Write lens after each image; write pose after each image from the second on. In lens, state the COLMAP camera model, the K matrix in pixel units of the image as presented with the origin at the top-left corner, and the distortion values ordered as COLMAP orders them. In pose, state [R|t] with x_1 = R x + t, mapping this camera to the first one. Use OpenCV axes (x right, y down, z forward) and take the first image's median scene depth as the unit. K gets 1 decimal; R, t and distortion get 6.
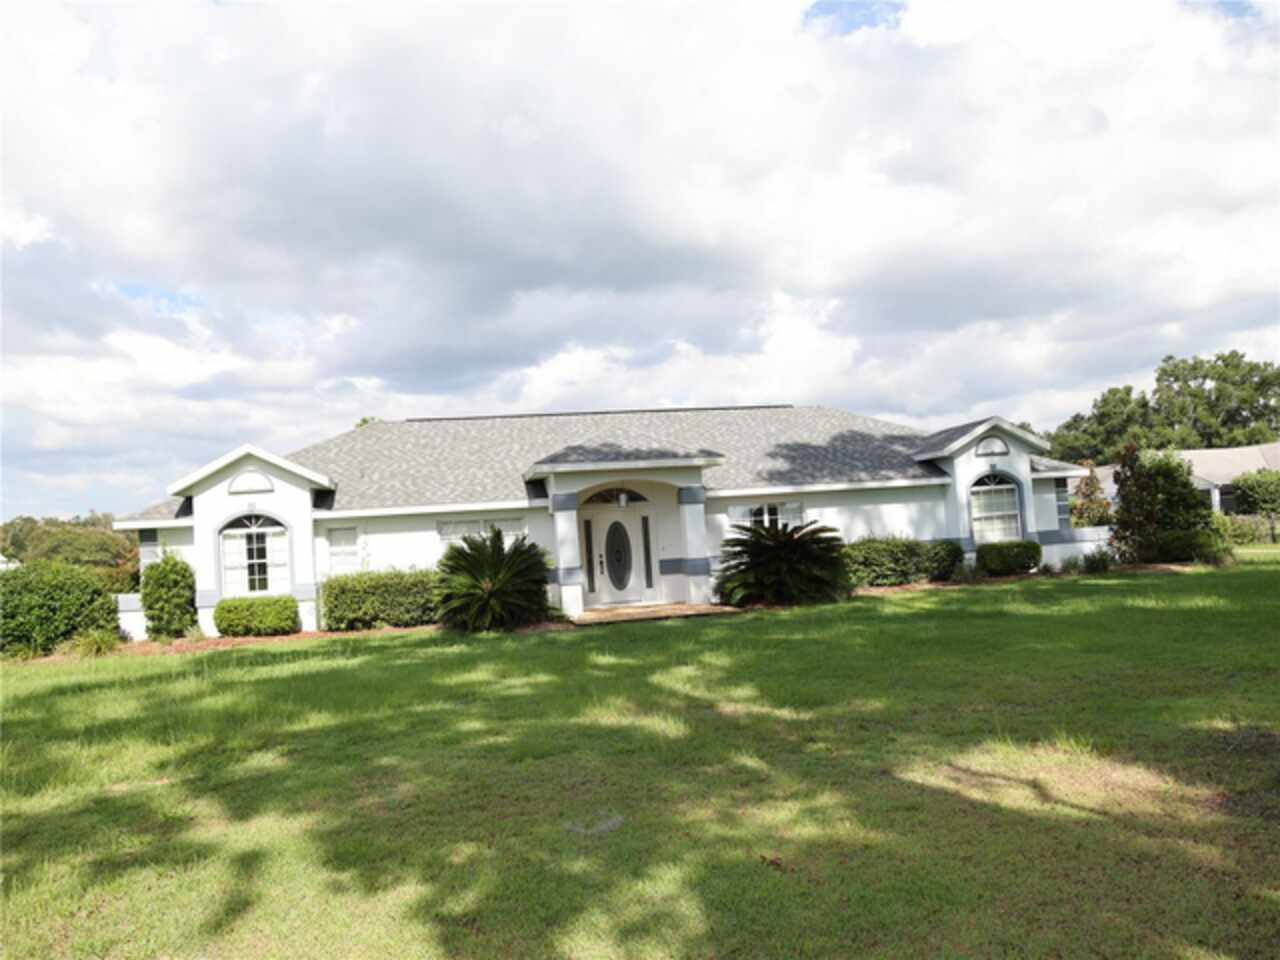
lens RADIAL K [[981.0, 0, 638.2], [0, 981.0, 485.0], [0, 0, 1]] dist [-0.121345, 0.065984]
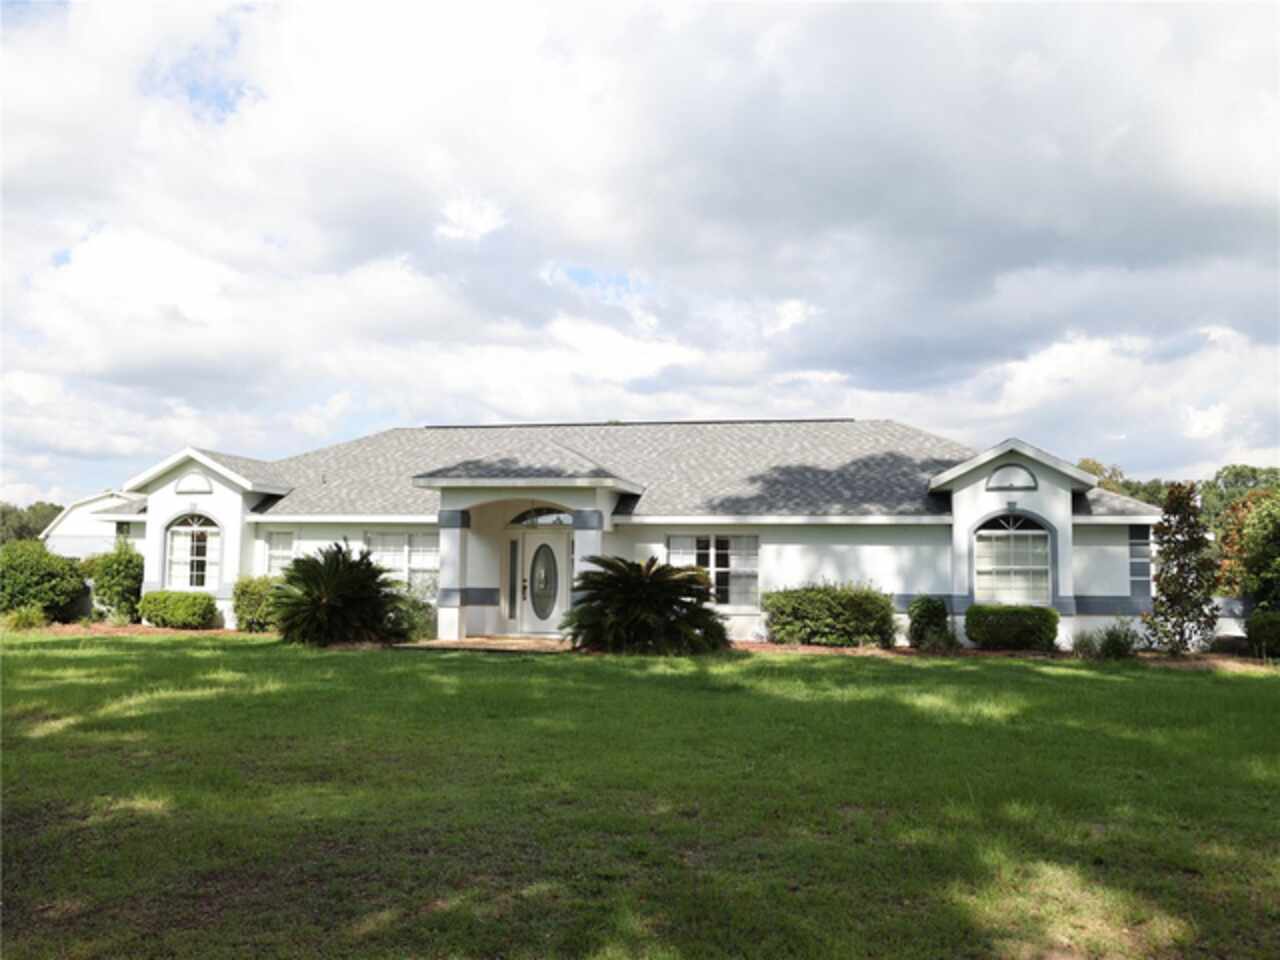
lens RADIAL K [[1148.2, 0, 640.1], [0, 1148.2, 458.5], [0, 0, 1]] dist [-0.090597, 0.128602]
pose [[0.902732, 0.033229, -0.428918, 0.517846], [-0.047664, 0.998600, -0.022955, -0.022362], [0.427555, 0.041166, 0.903052, 0.070797]]
